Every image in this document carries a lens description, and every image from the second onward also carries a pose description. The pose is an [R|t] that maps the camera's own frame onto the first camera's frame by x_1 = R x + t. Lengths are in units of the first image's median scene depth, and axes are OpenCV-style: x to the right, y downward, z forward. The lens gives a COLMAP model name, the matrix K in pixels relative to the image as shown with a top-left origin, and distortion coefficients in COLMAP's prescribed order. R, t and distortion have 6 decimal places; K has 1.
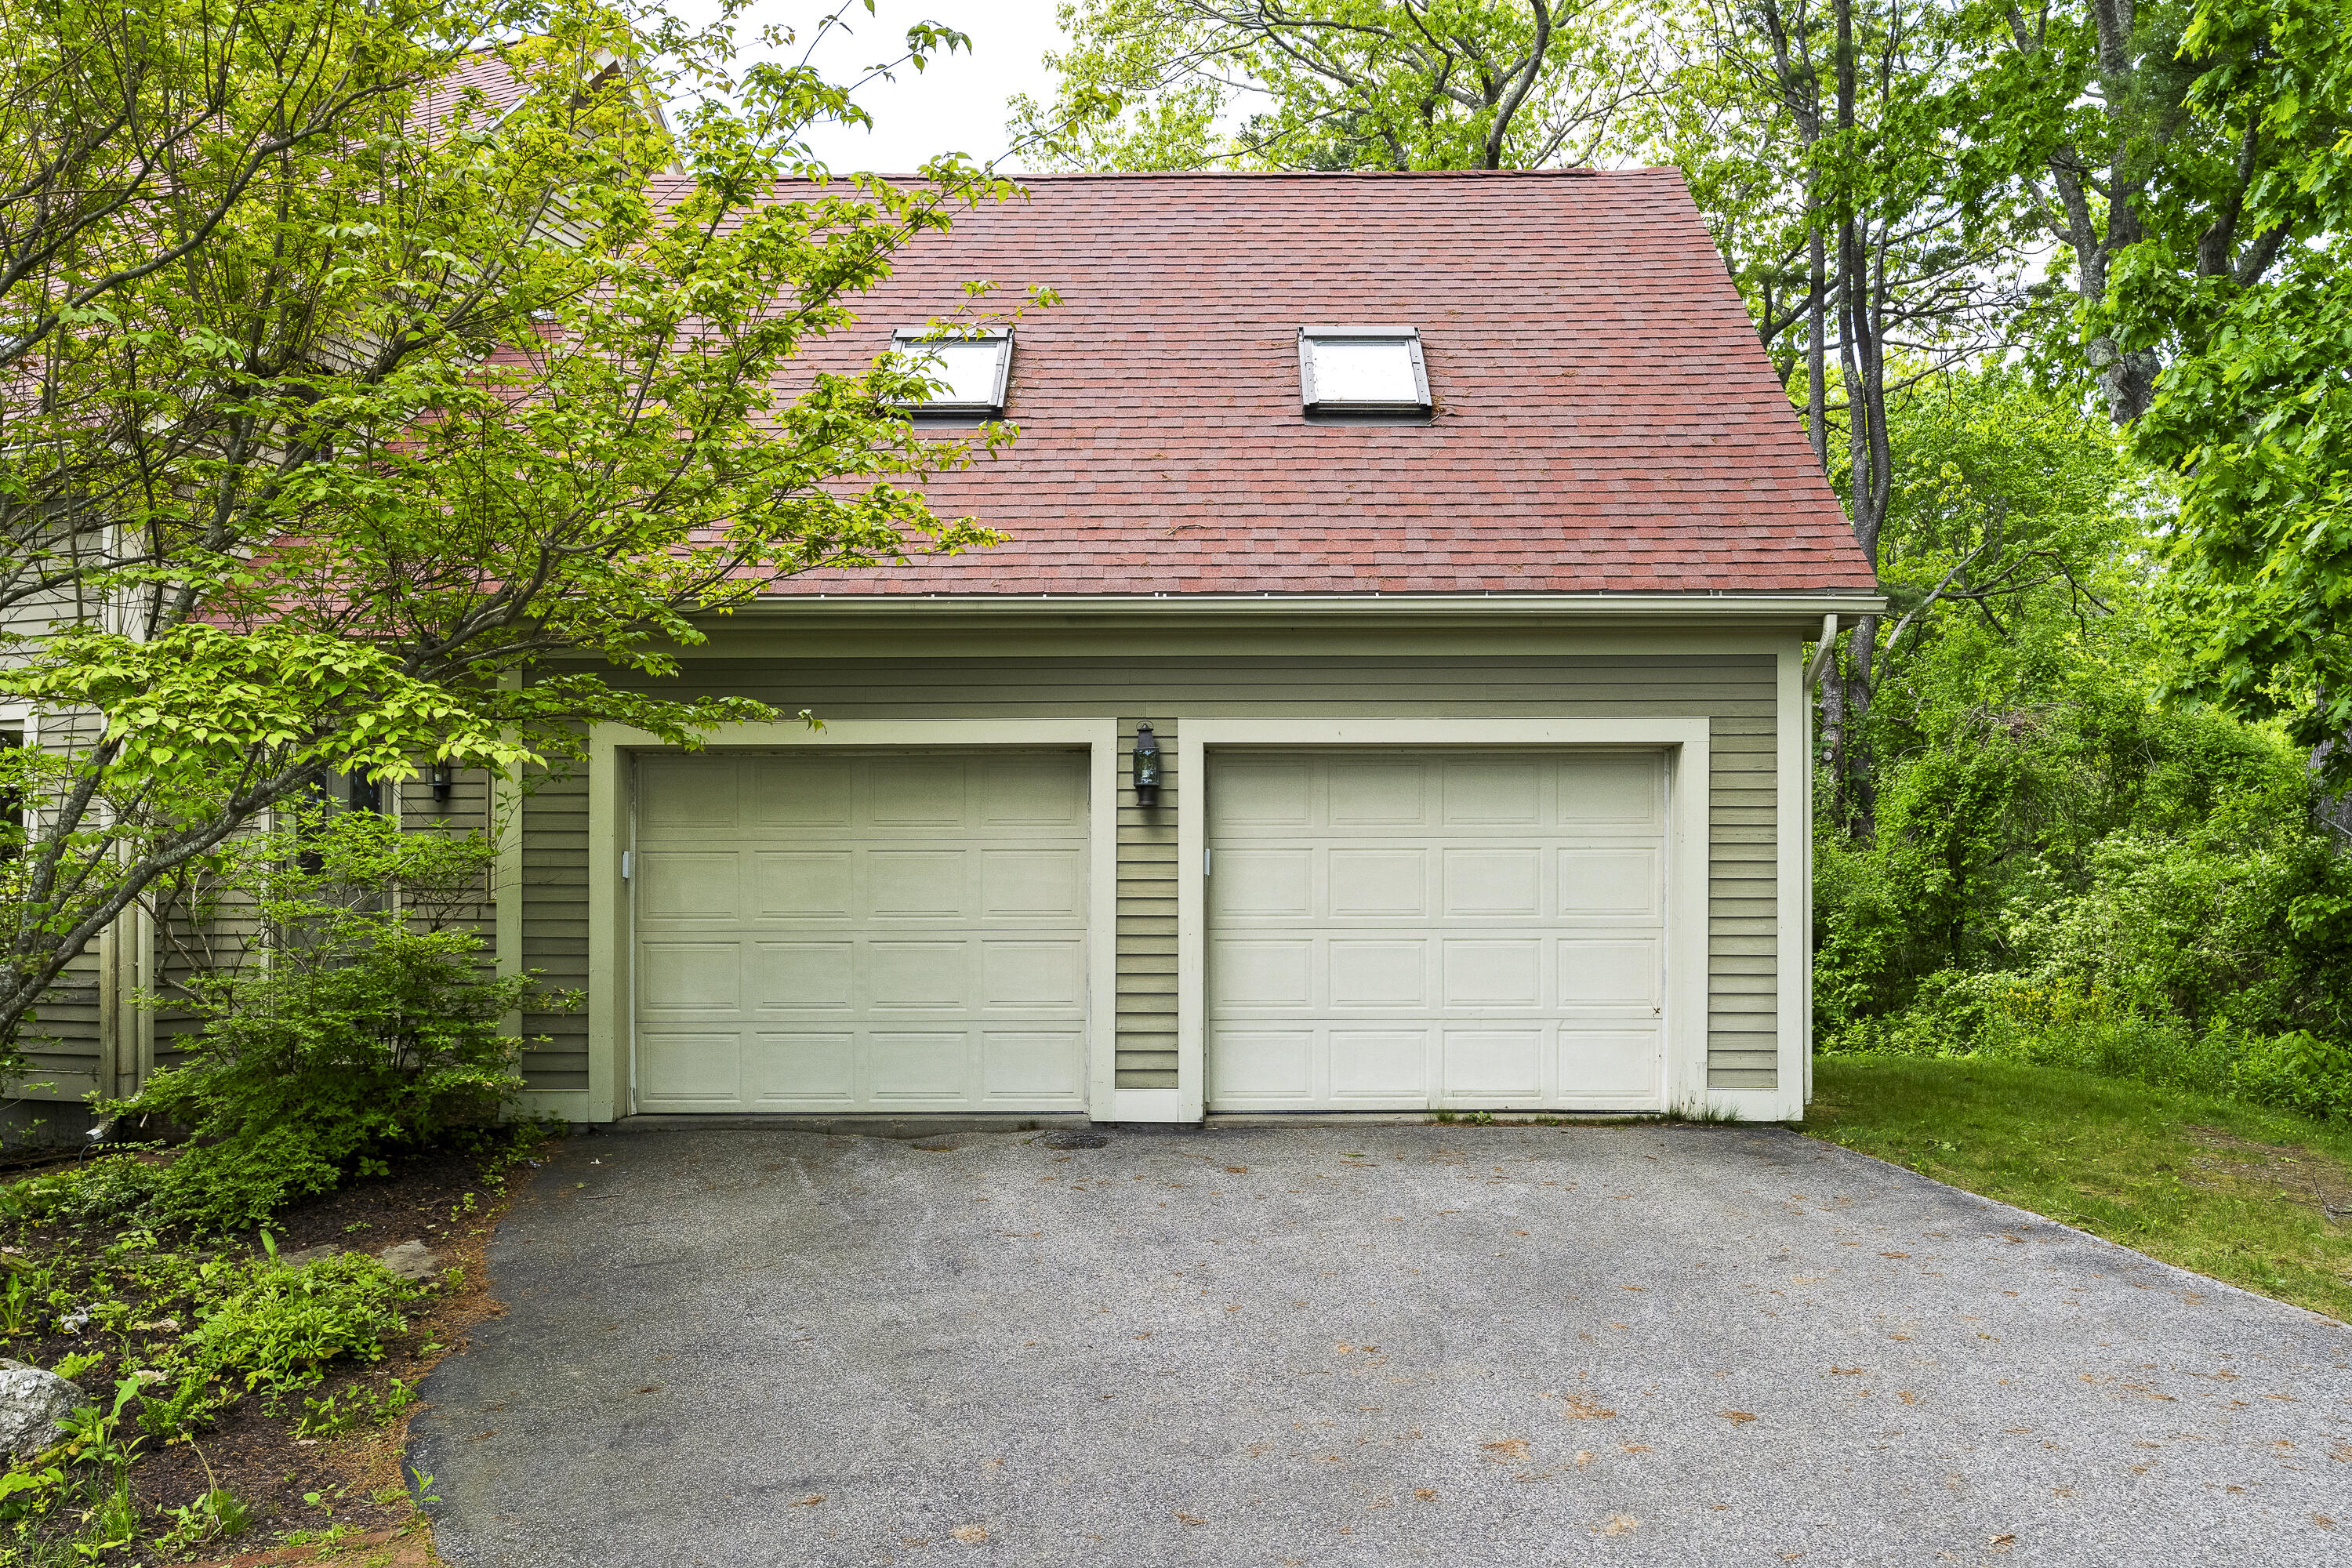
lens RADIAL K [[1758.0, 0, 1176.0], [0, 1758.0, 784.0], [0, 0, 1]] dist [0.003453, 0.001187]
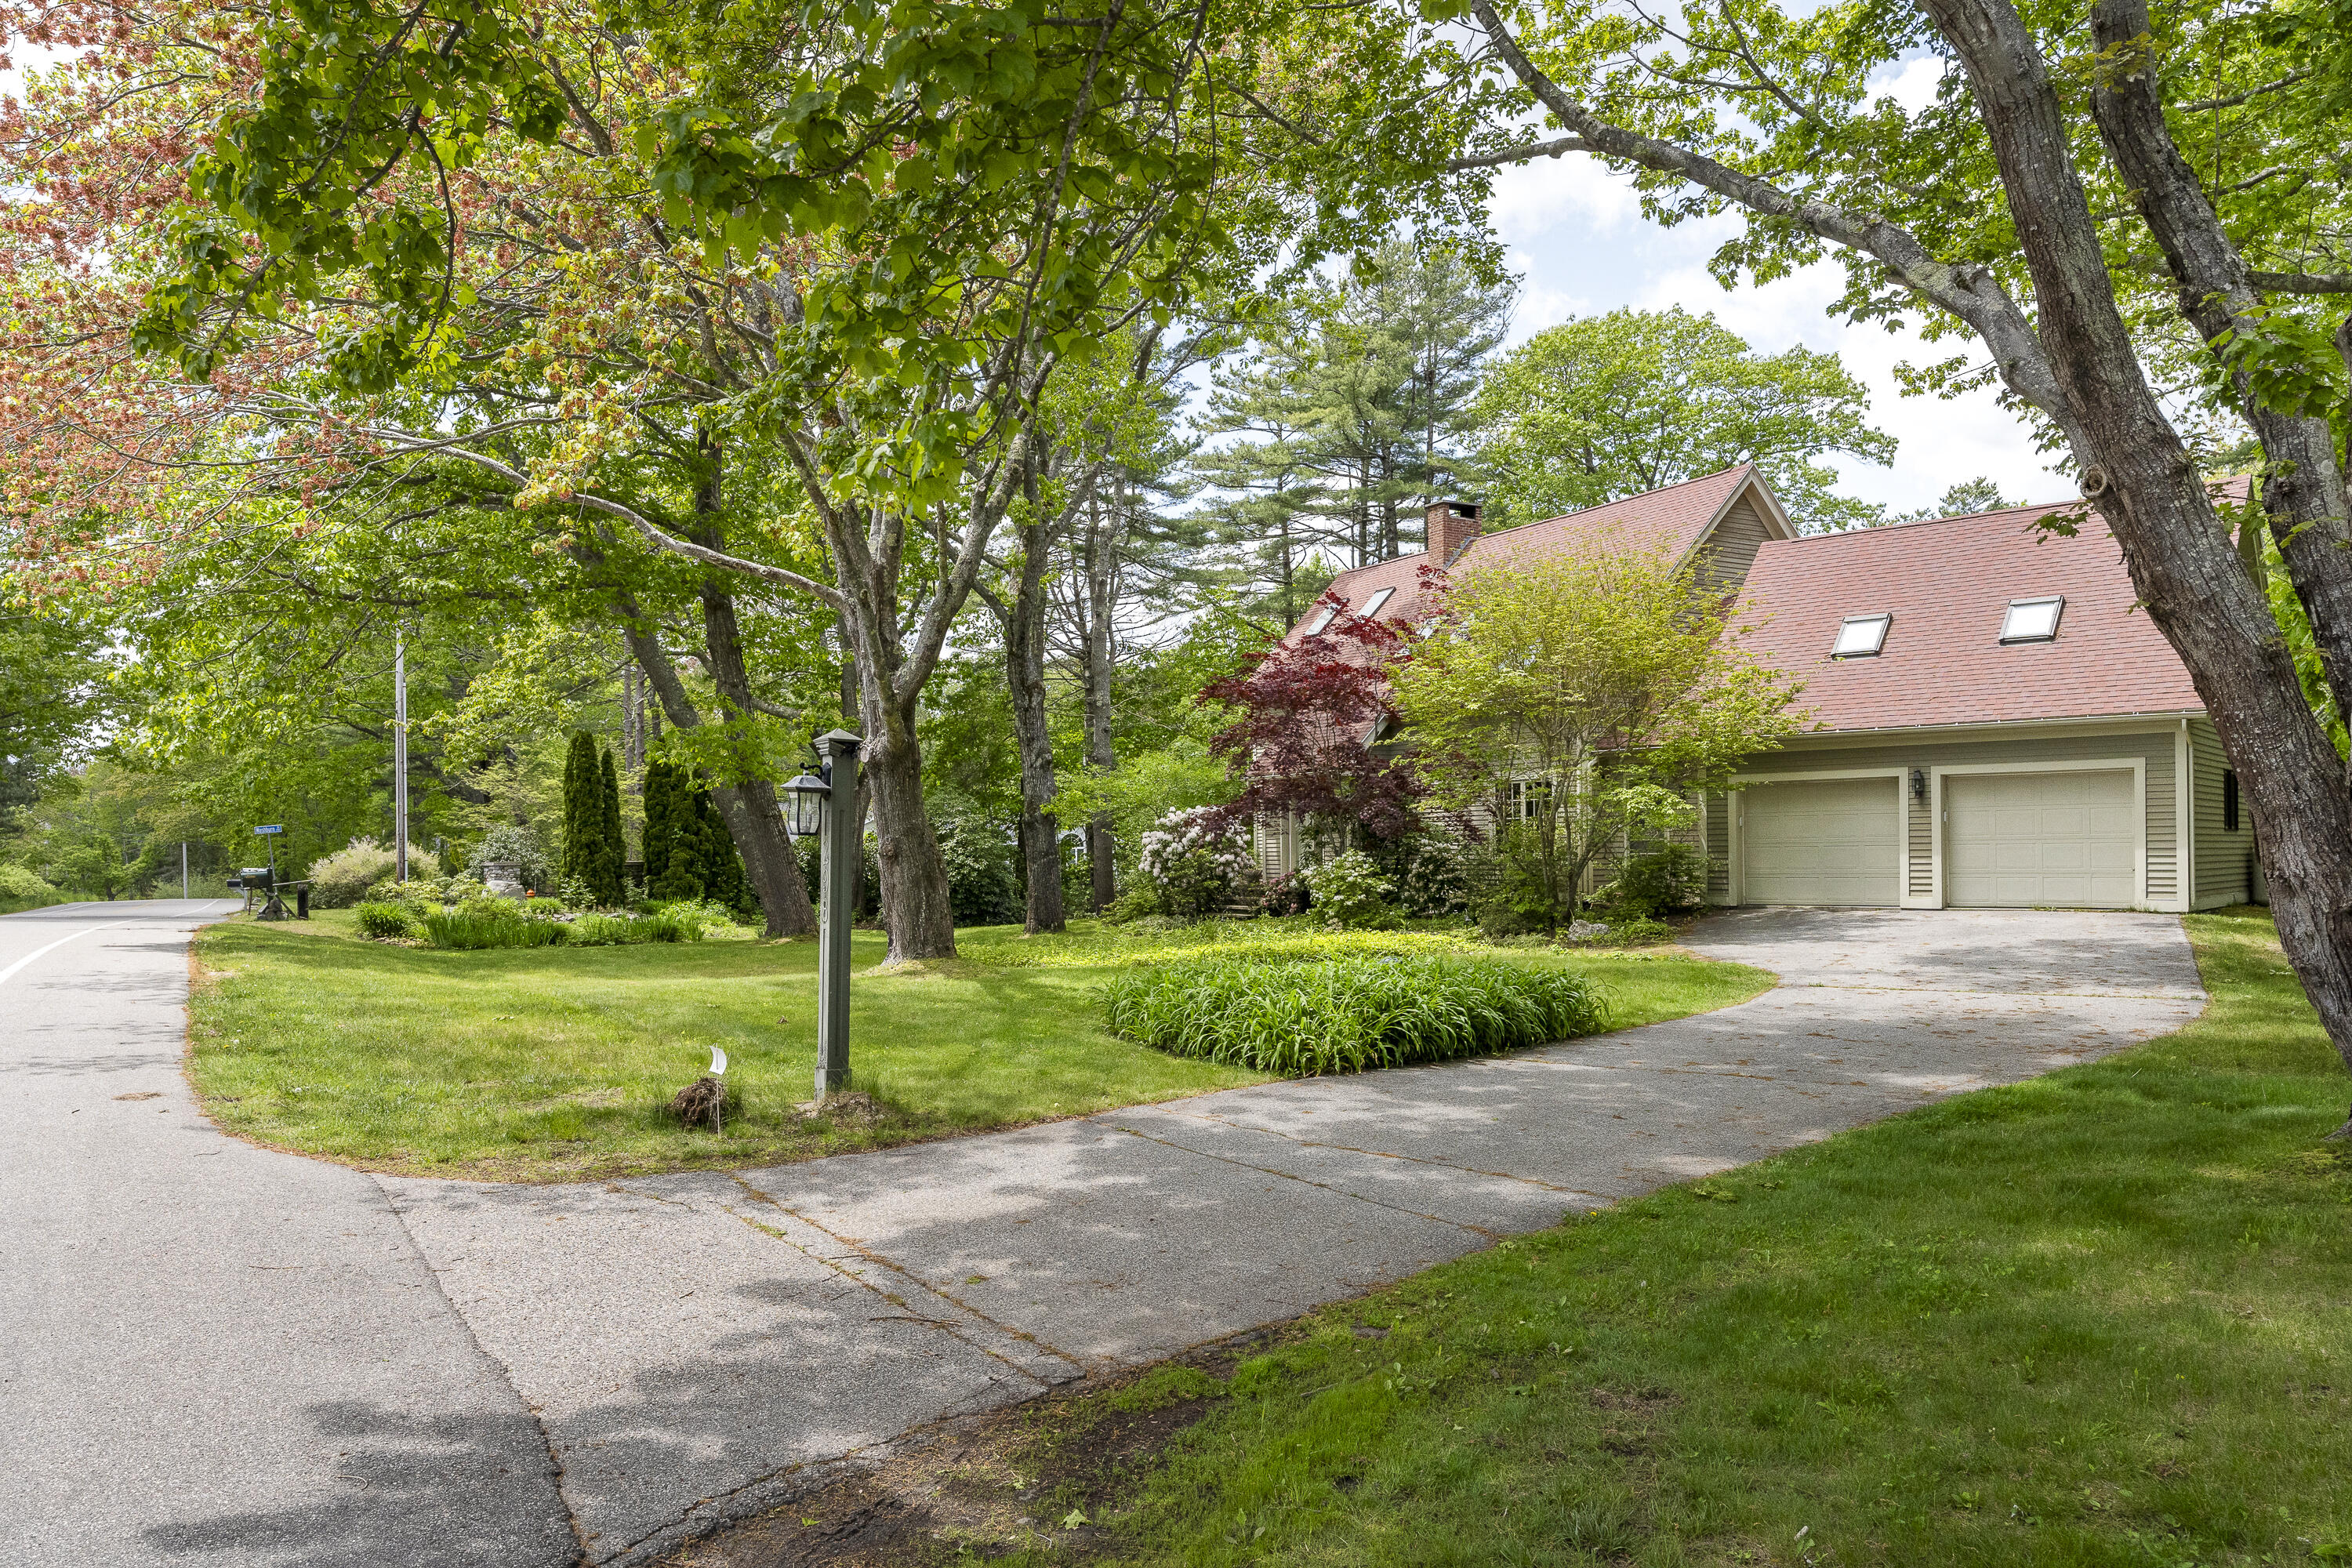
lens RADIAL K [[1590.7, 0, 1173.0], [0, 1590.7, 846.4], [0, 0, 1]] dist [-0.003579, -0.002671]
pose [[0.759278, -0.008755, -0.650708, 0.735217], [0.041114, 0.998557, 0.034539, -0.047553], [0.649467, -0.052978, 0.758542, -1.726717]]
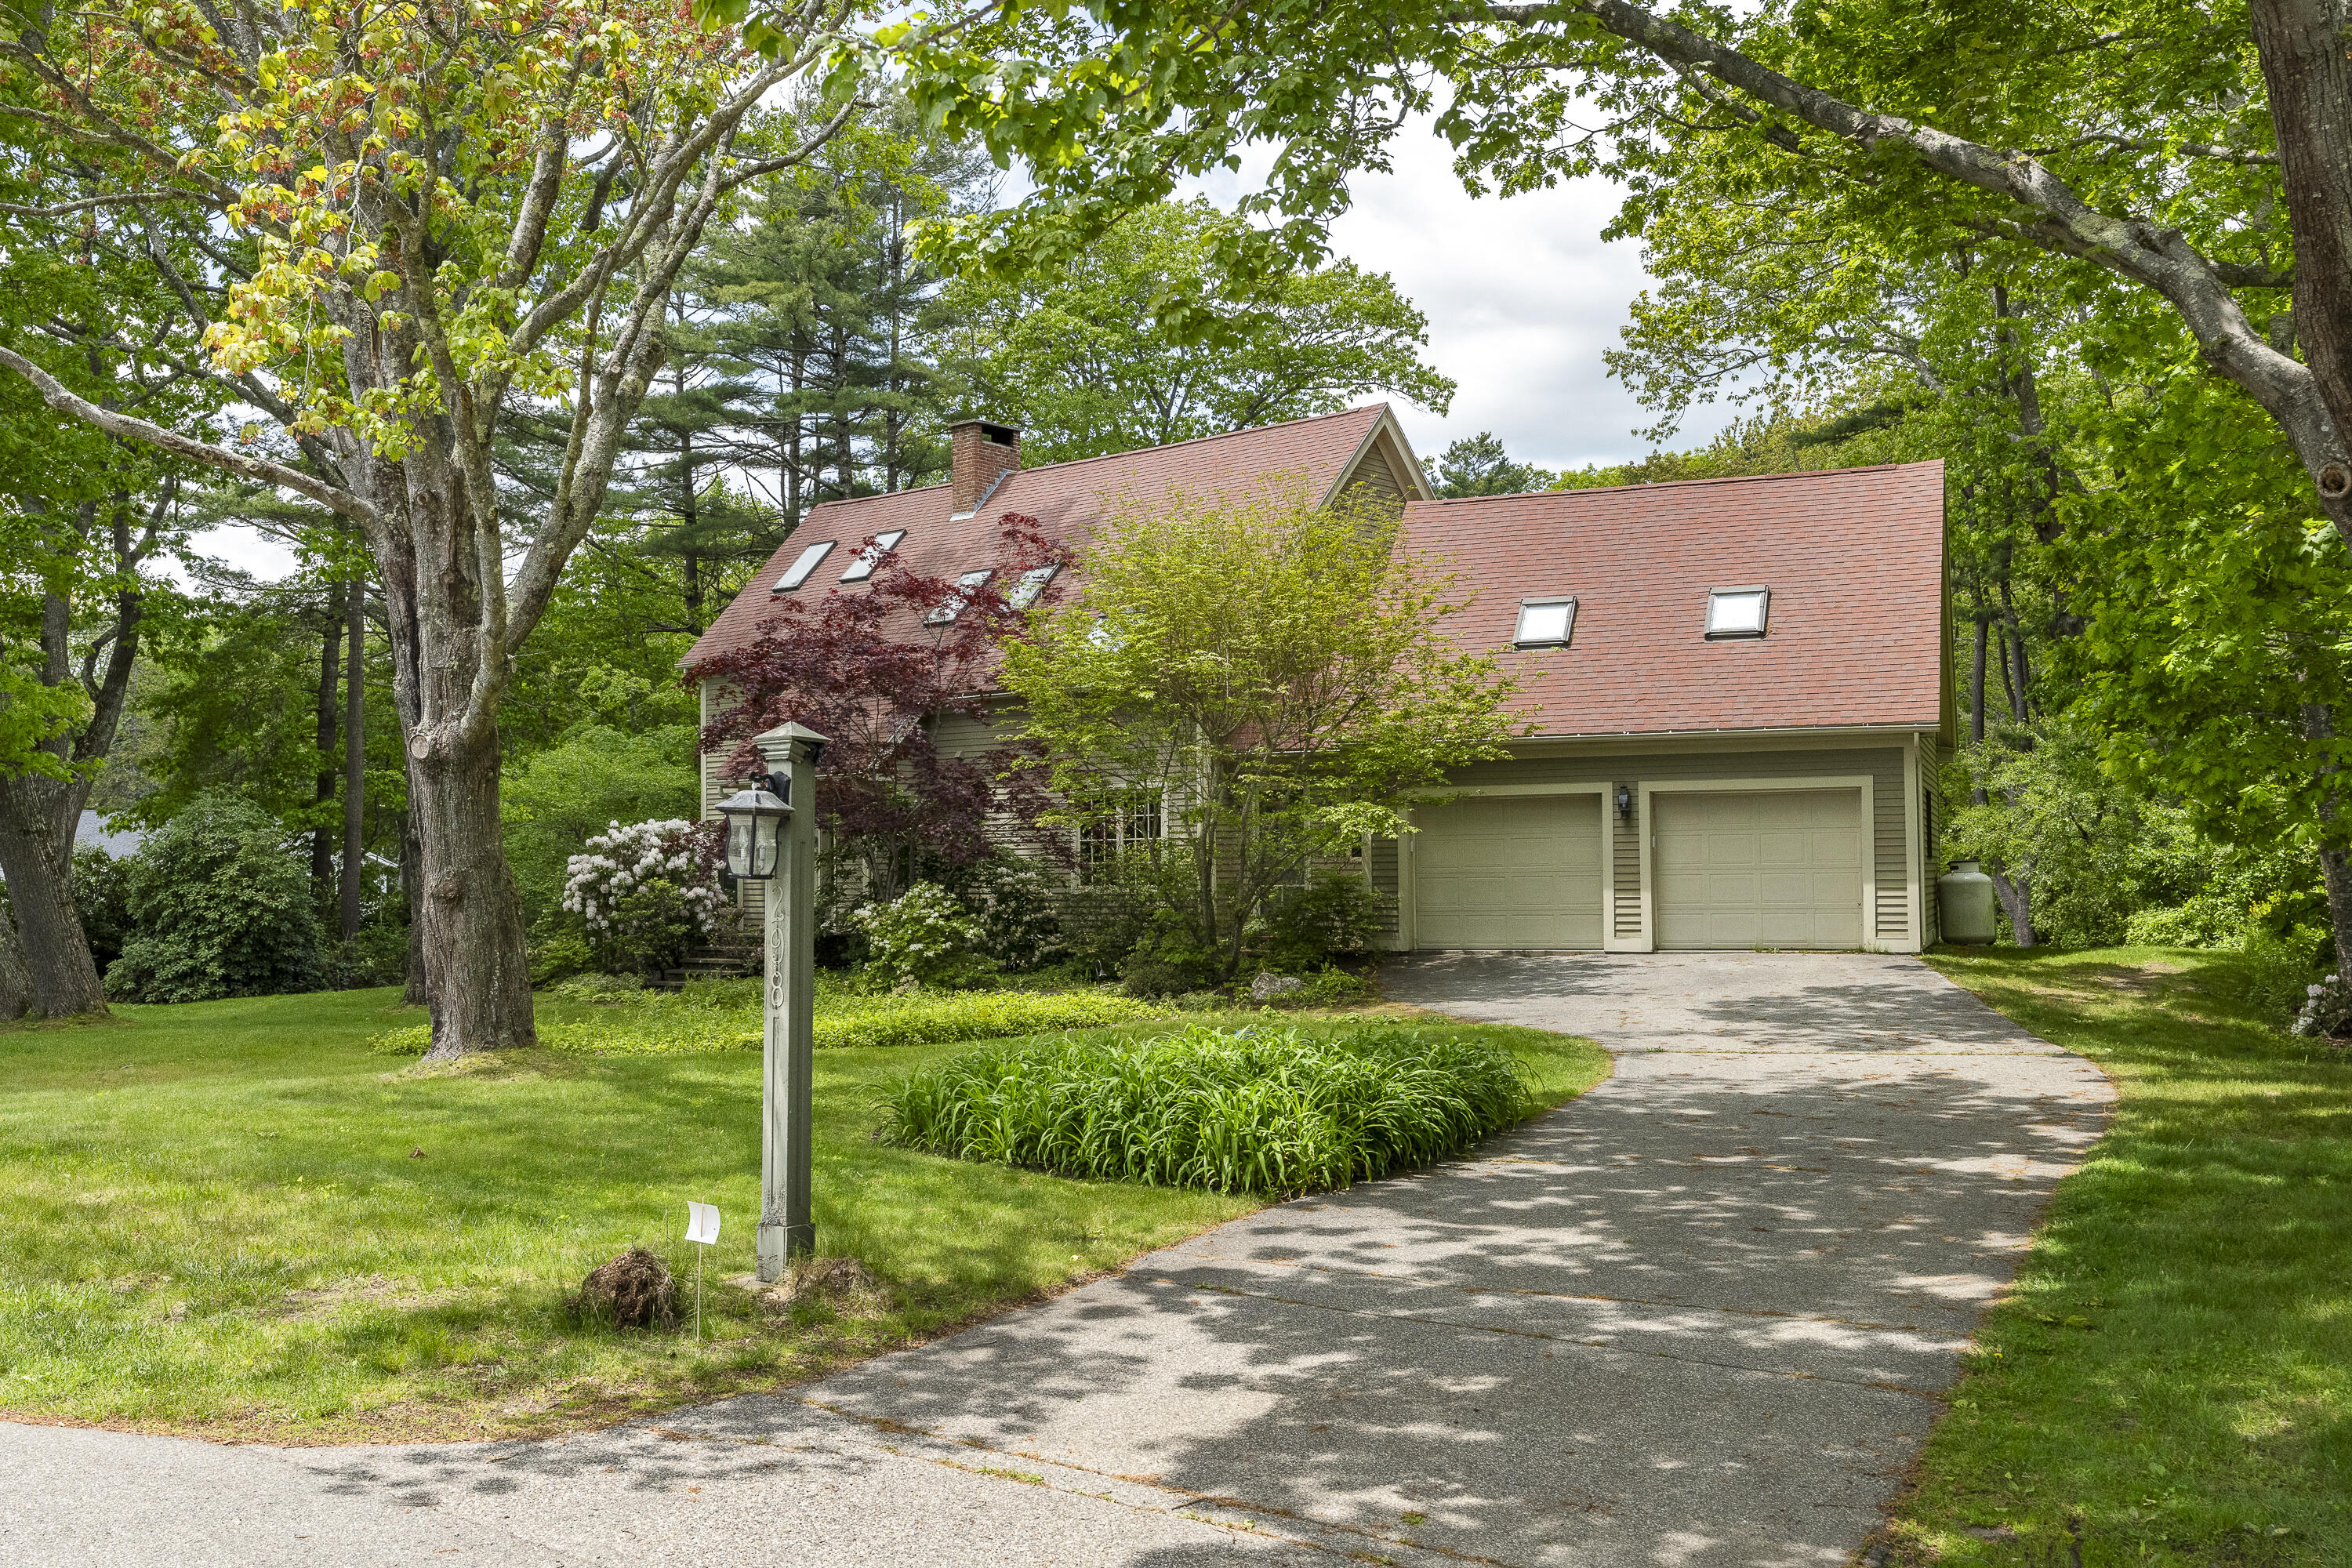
lens RADIAL K [[2123.4, 0, 1176.0], [0, 2123.4, 784.0], [0, 0, 1]] dist [0.005881, 0.005681]
pose [[0.936859, -0.023311, -0.348930, 0.414902], [0.027069, 0.999616, 0.005897, -0.068157], [0.348658, -0.014970, 0.937130, -1.886939]]
